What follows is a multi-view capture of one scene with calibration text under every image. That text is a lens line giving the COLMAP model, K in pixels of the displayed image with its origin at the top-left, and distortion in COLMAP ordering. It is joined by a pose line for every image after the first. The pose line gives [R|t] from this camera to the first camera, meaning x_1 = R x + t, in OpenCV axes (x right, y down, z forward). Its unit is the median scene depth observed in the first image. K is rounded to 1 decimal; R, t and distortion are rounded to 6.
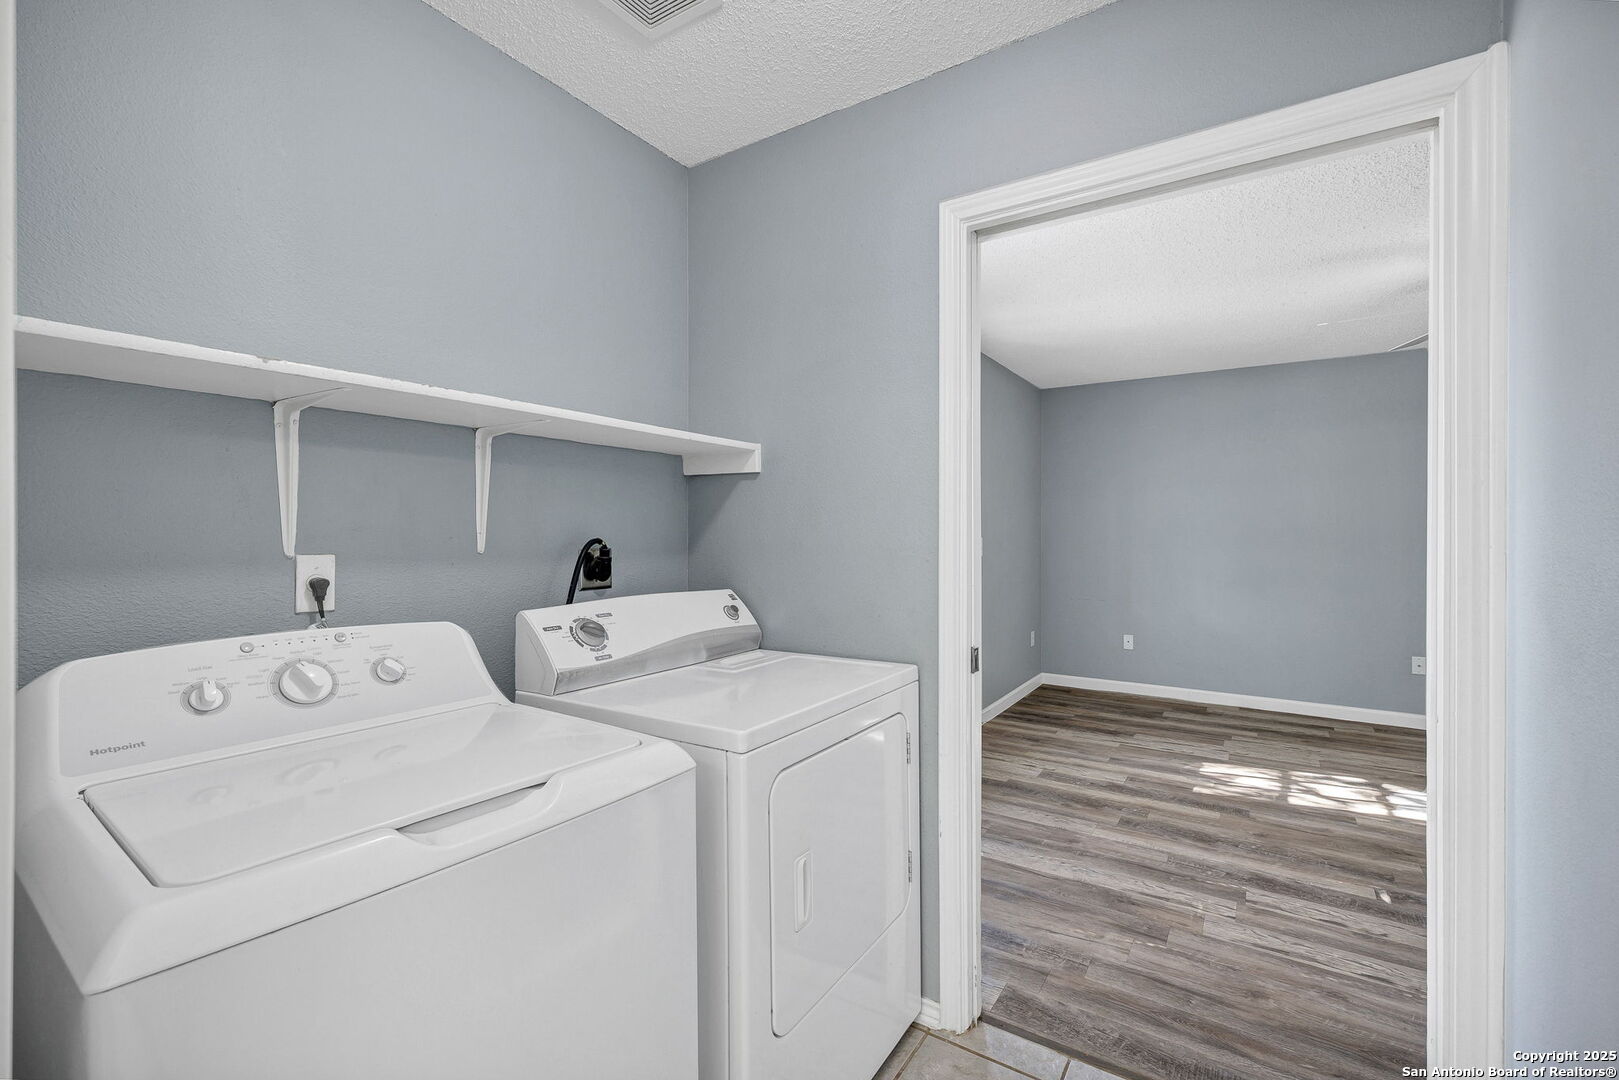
lens RADIAL K [[692.5, 0, 817.5], [0, 692.5, 541.2], [0, 0, 1]] dist [-0.000739, -0.000278]
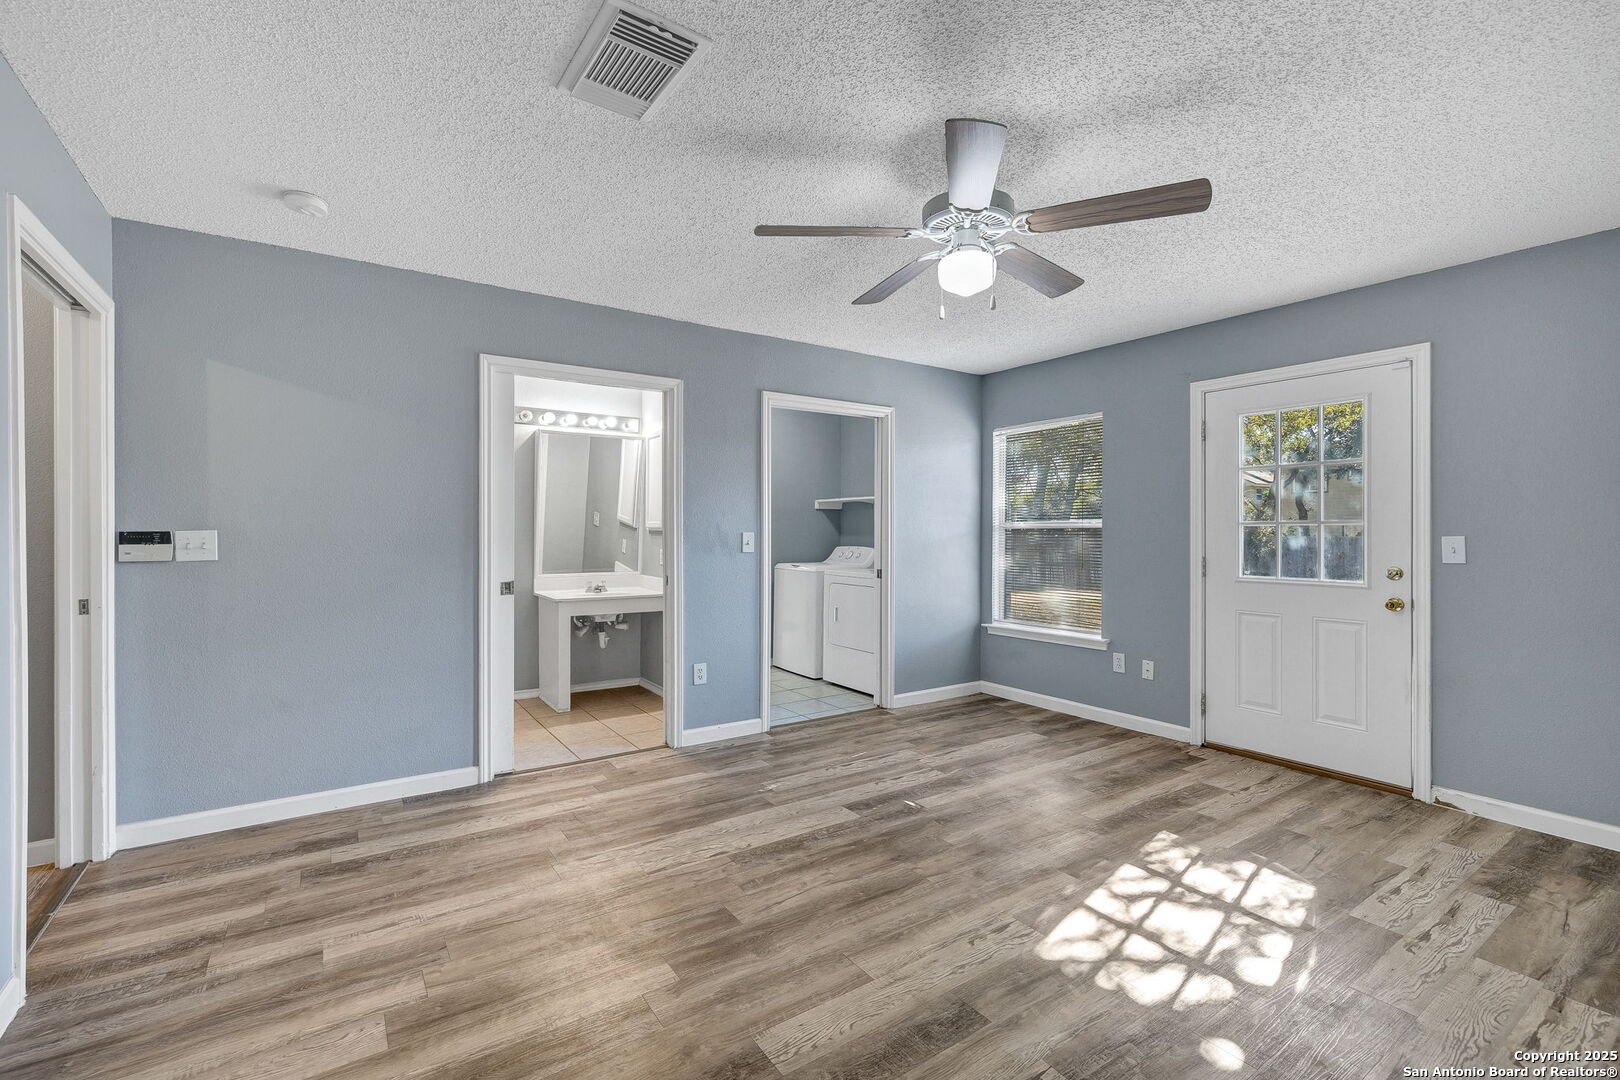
lens RADIAL K [[692.9, 0, 786.7], [0, 692.9, 527.2], [0, 0, 1]] dist [-0.000739, -0.000278]
pose [[-0.406865, -0.003801, -0.913480, 1.468922], [-0.009918, 0.999951, 0.000256, 0.004982], [0.913434, 0.009164, -0.406883, 0.918245]]
